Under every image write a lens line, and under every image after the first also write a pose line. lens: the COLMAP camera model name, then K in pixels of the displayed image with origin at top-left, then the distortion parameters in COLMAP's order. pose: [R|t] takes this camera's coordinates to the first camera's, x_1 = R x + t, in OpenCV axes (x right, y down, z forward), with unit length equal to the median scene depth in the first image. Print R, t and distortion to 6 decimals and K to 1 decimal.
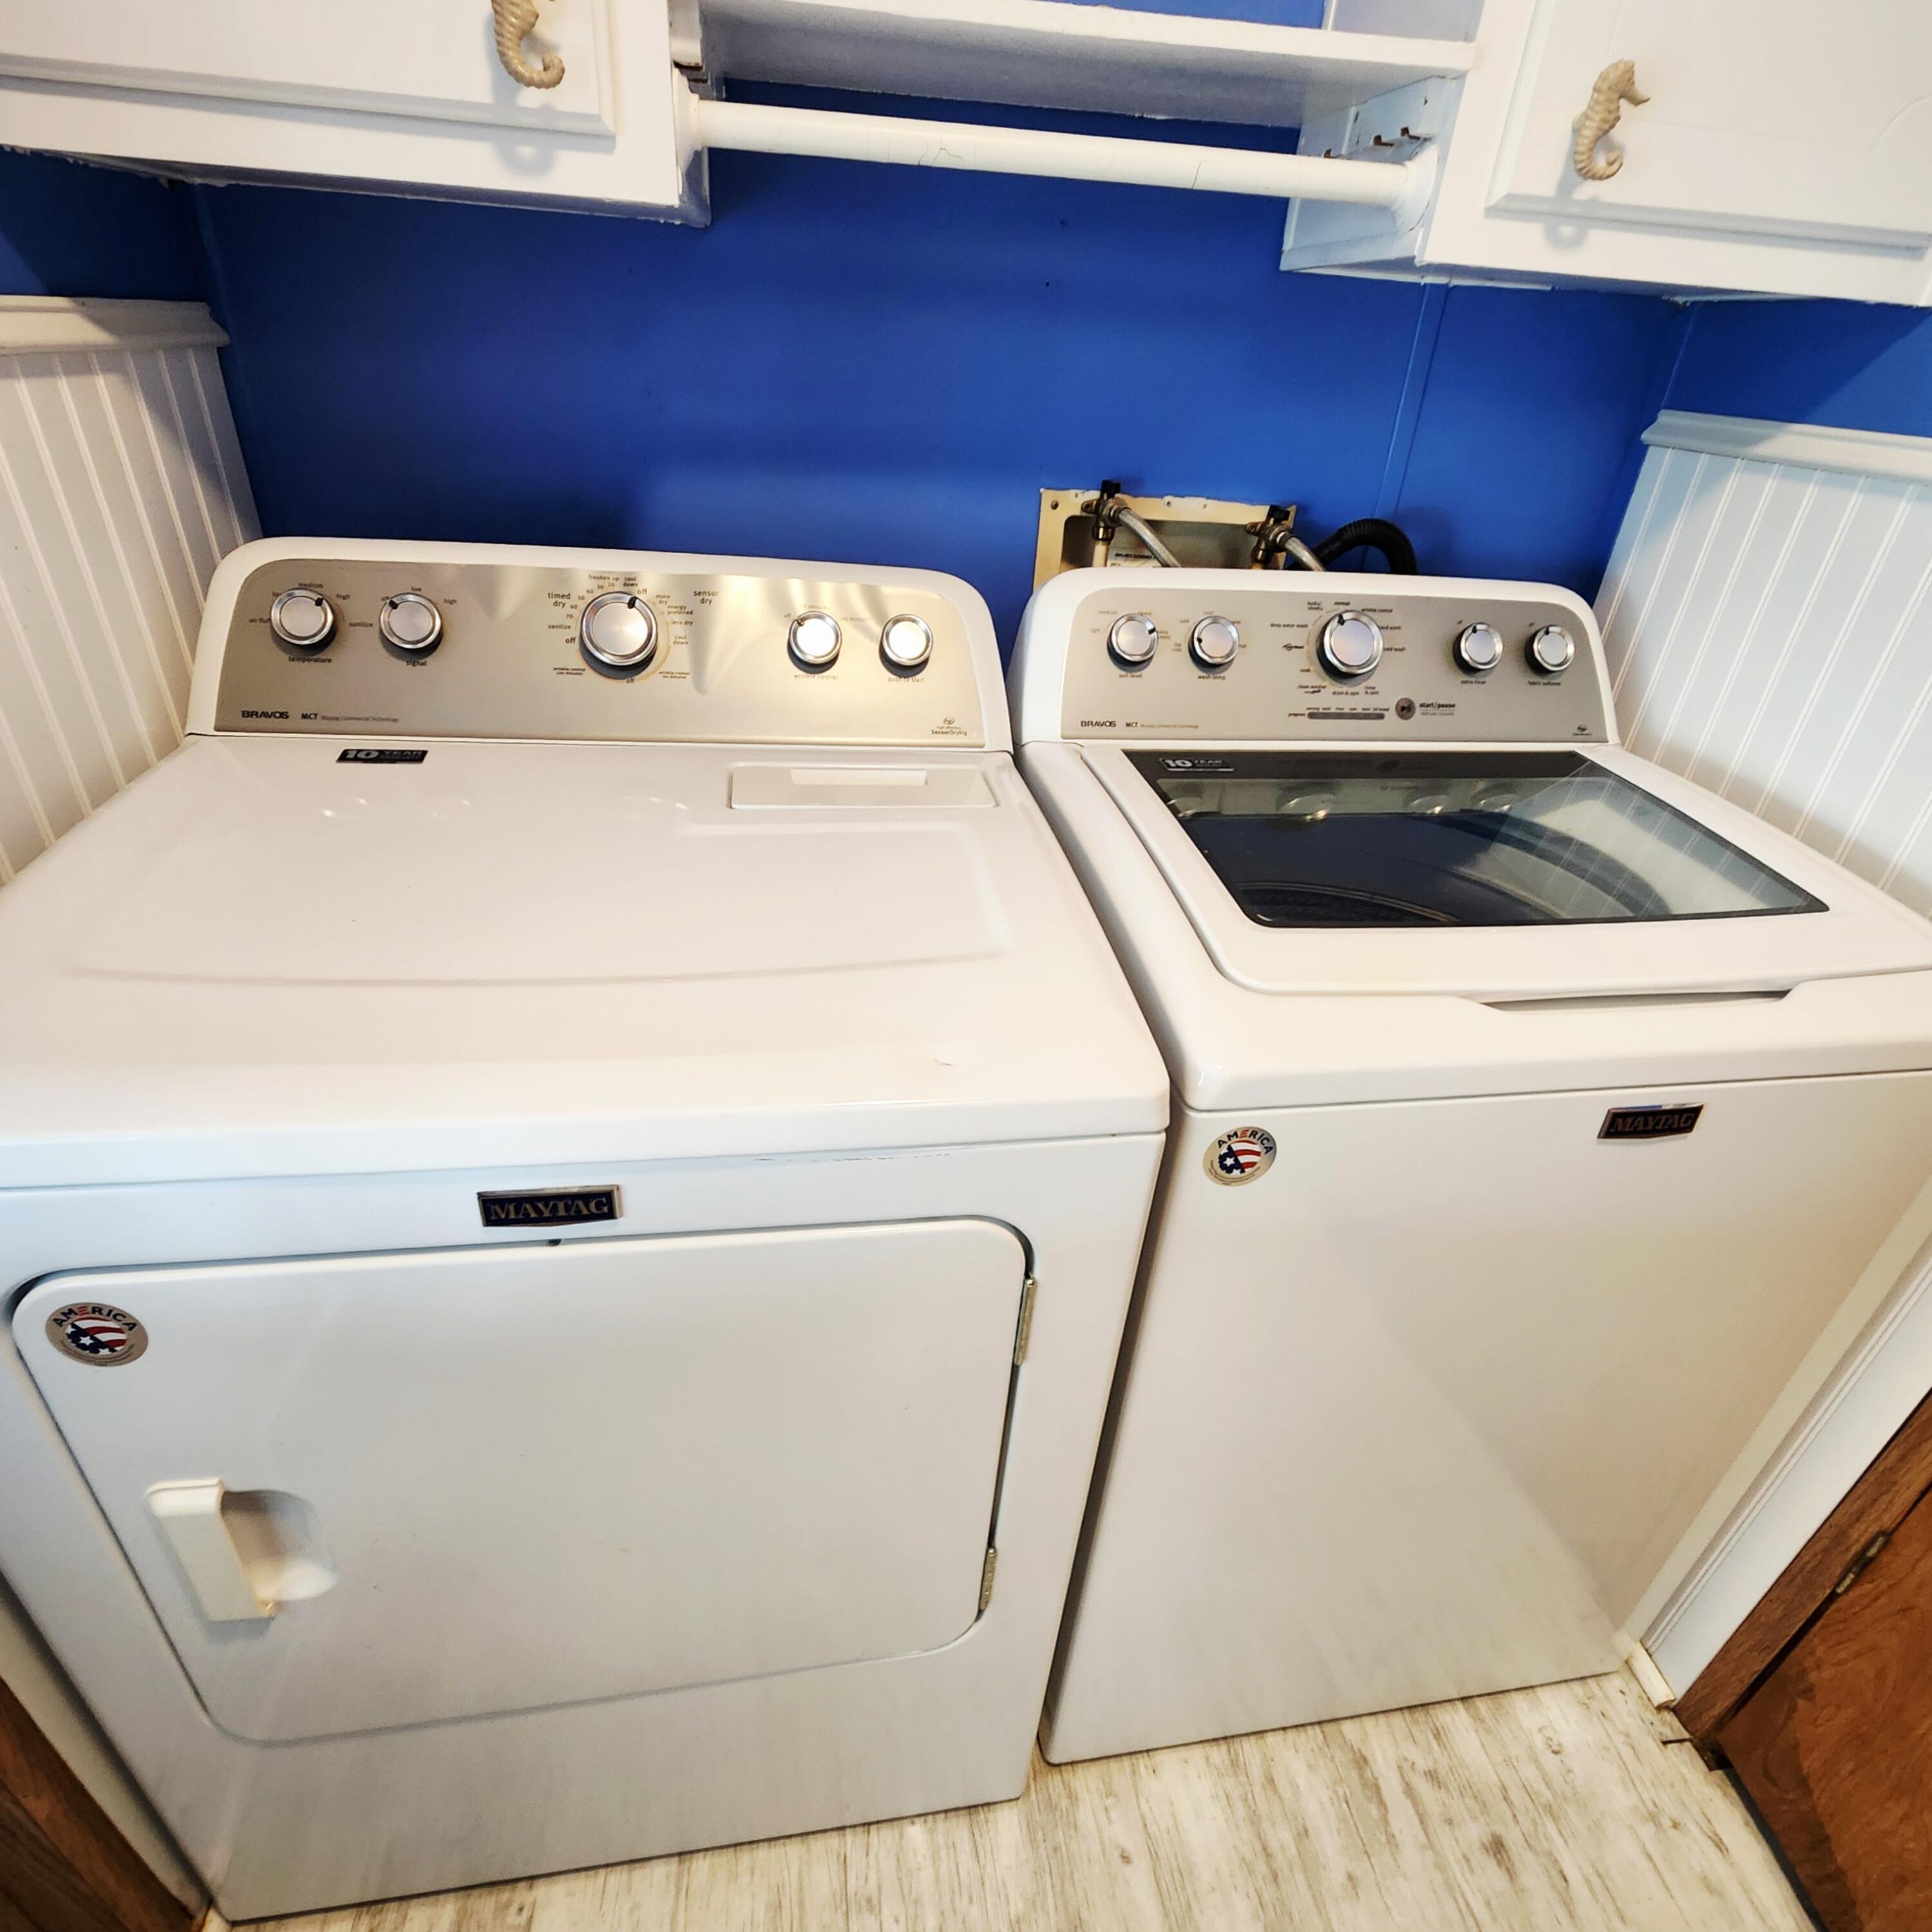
lens RADIAL K [[1054.2, 0, 958.7], [0, 1054.2, 968.3], [0, 0, 1]] dist [0.003761, -0.002889]
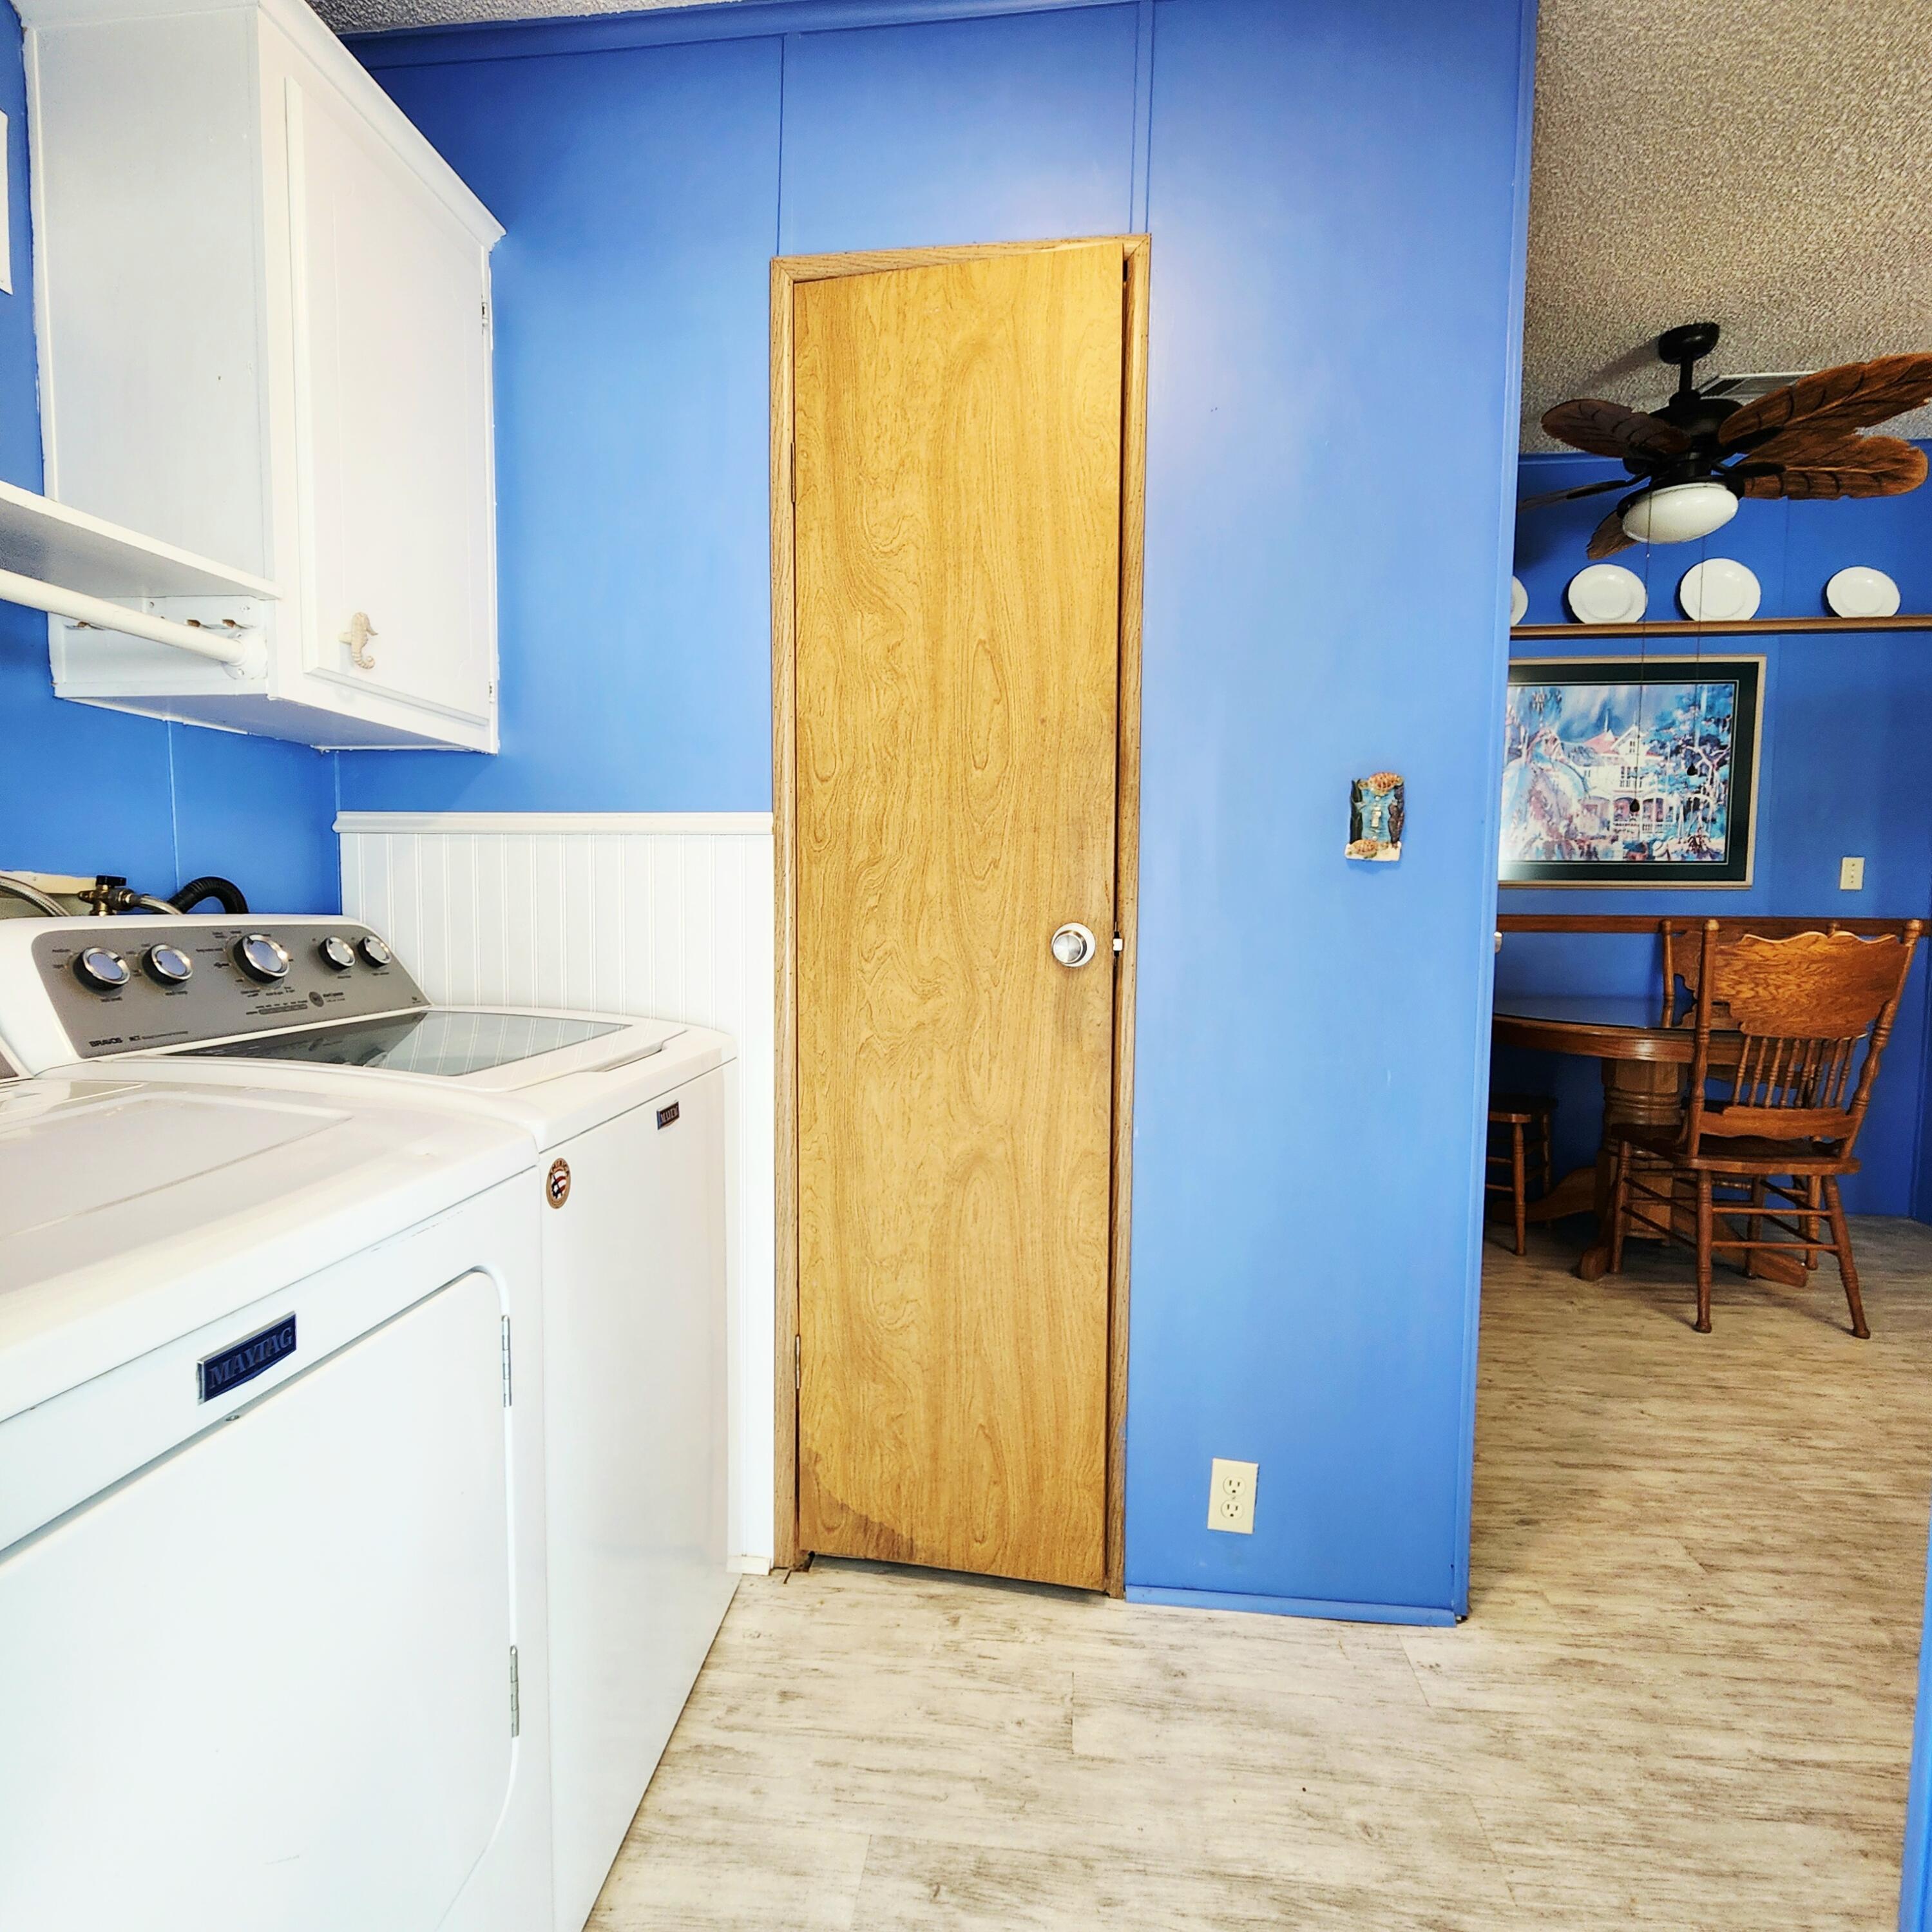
lens RADIAL K [[1054.2, 0, 958.7], [0, 1054.2, 968.3], [0, 0, 1]] dist [0.003761, -0.002889]
pose [[0.245129, -0.118065, 0.962275, -0.673099], [0.497445, 0.867258, -0.020311, 0.150603], [-0.832142, 0.483657, 0.271321, -0.029818]]
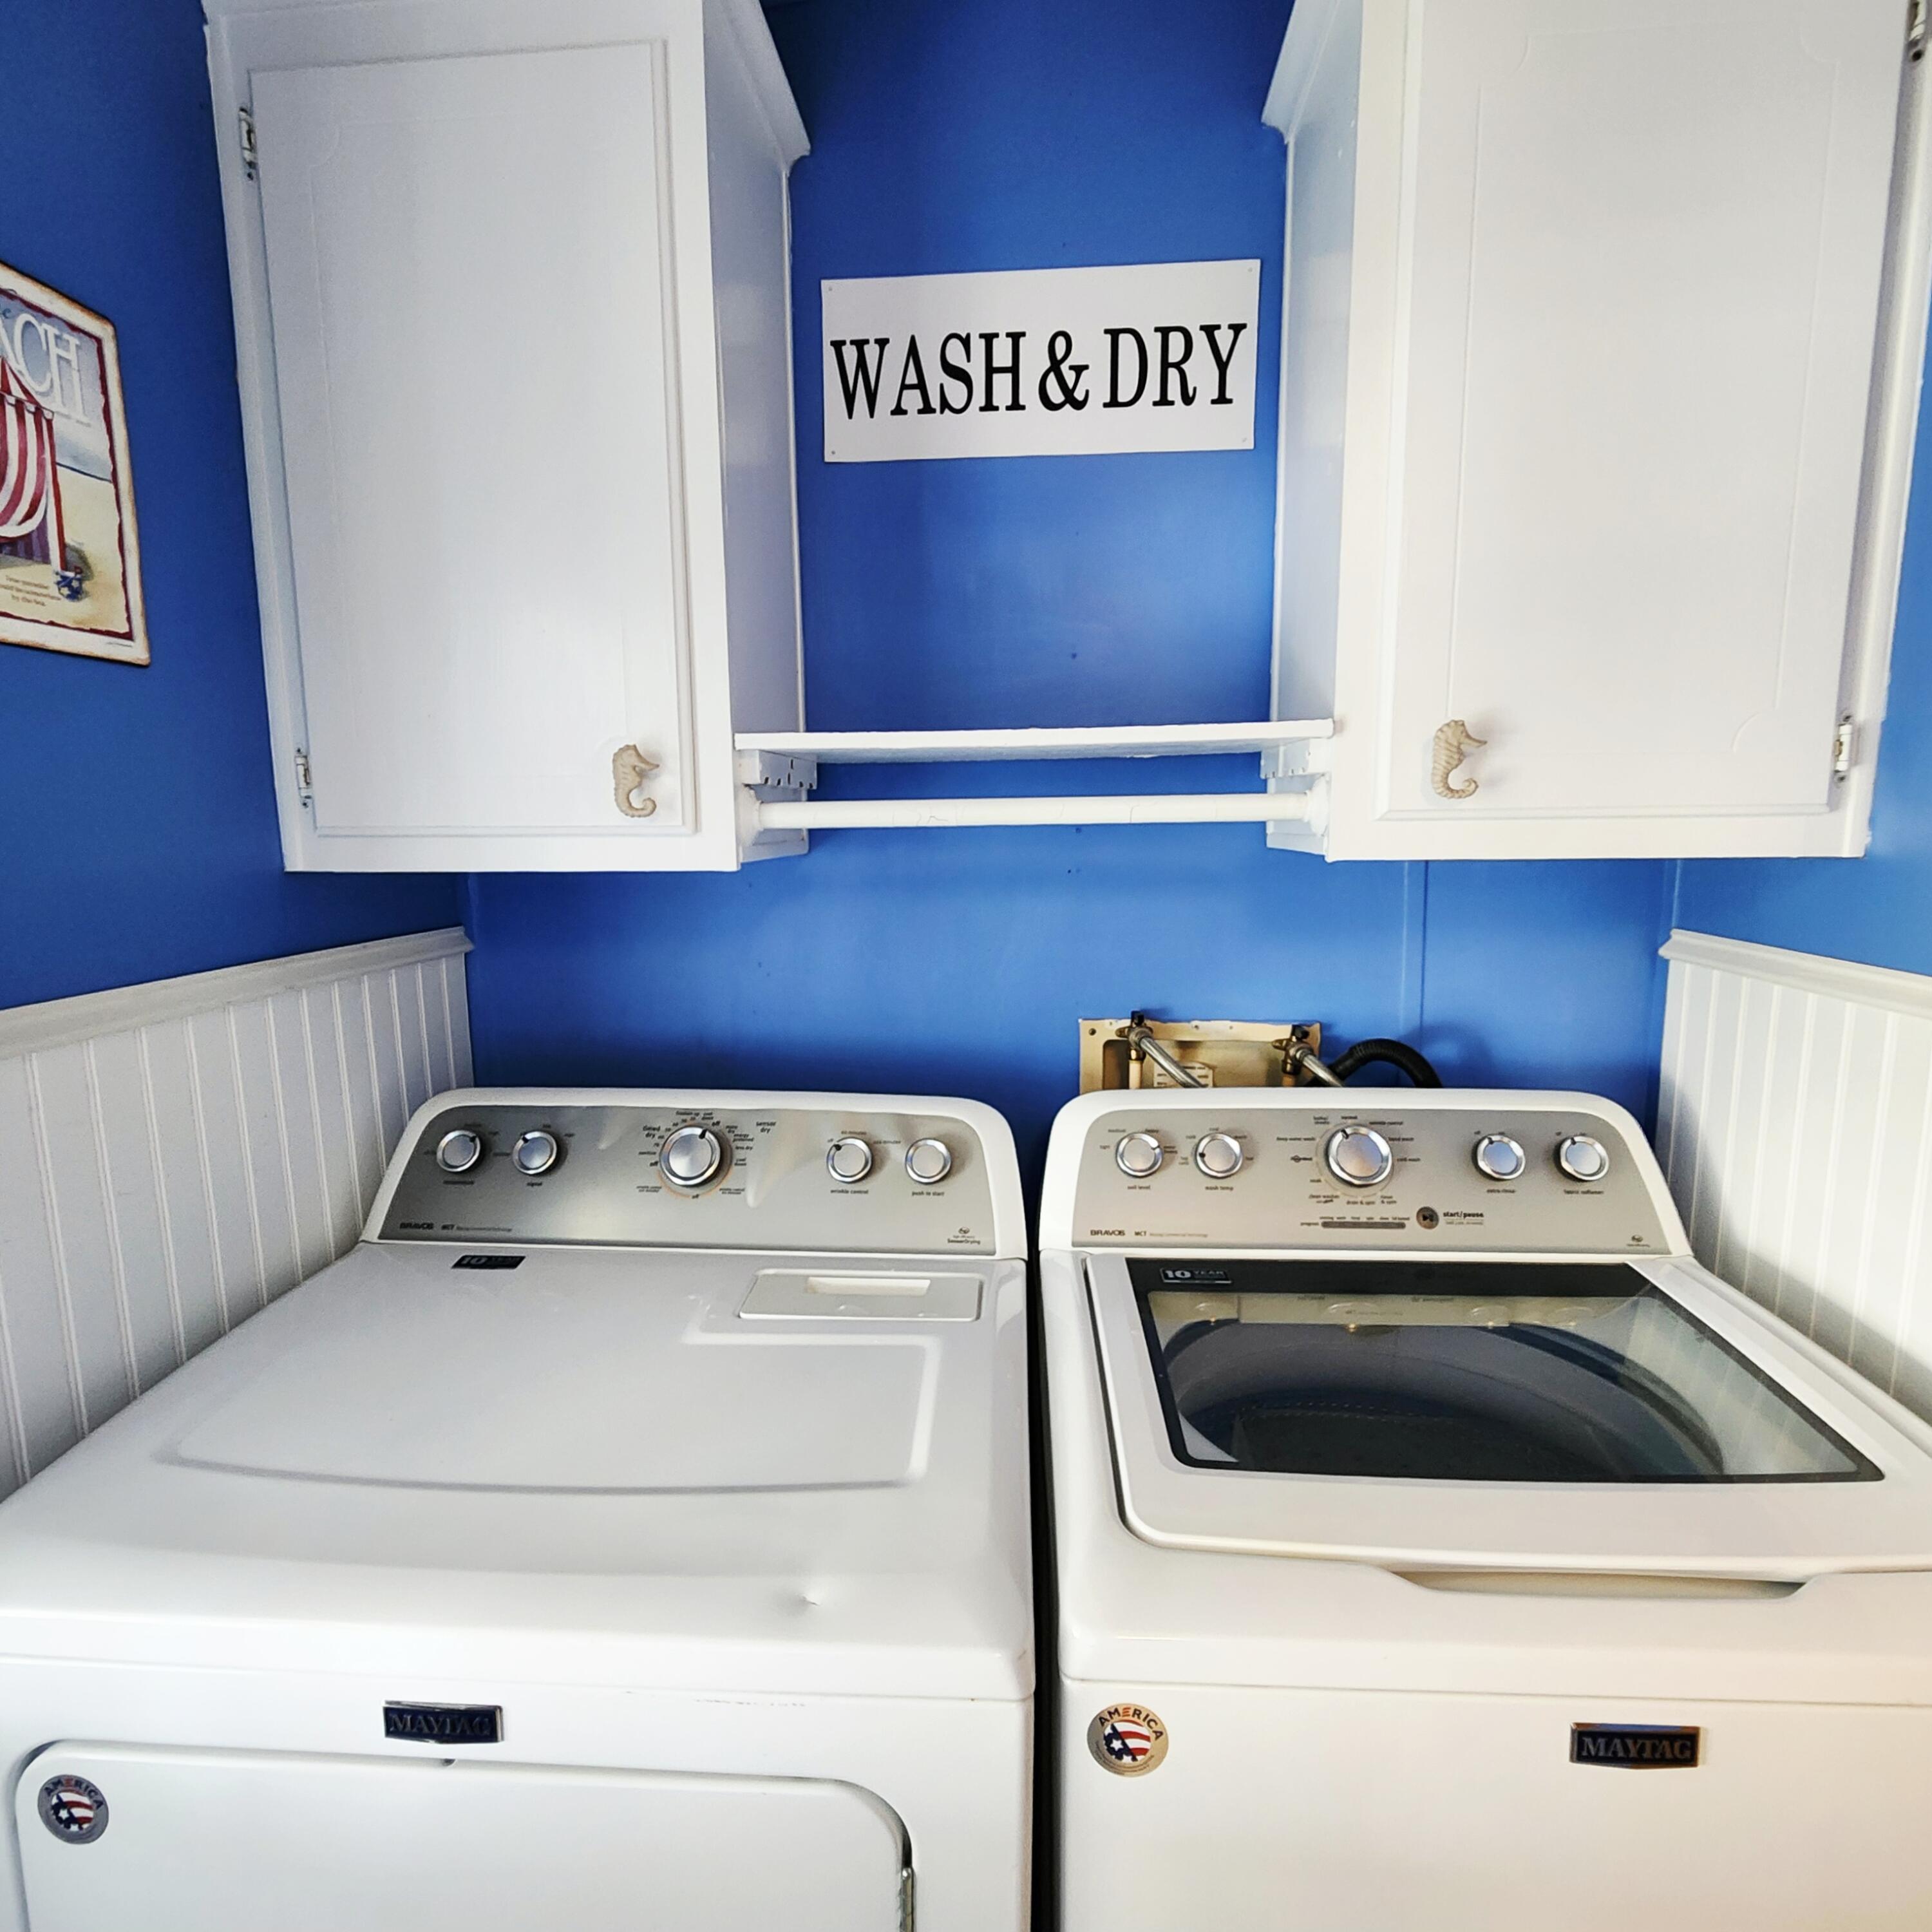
lens RADIAL K [[1054.2, 0, 958.7], [0, 1054.2, 968.3], [0, 0, 1]] dist [0.003761, -0.002889]
pose [[0.975145, -0.040142, -0.217901, 0.231565], [-0.049082, 0.919881, -0.389115, -0.054484], [0.216063, 0.390138, 0.895047, -0.101221]]
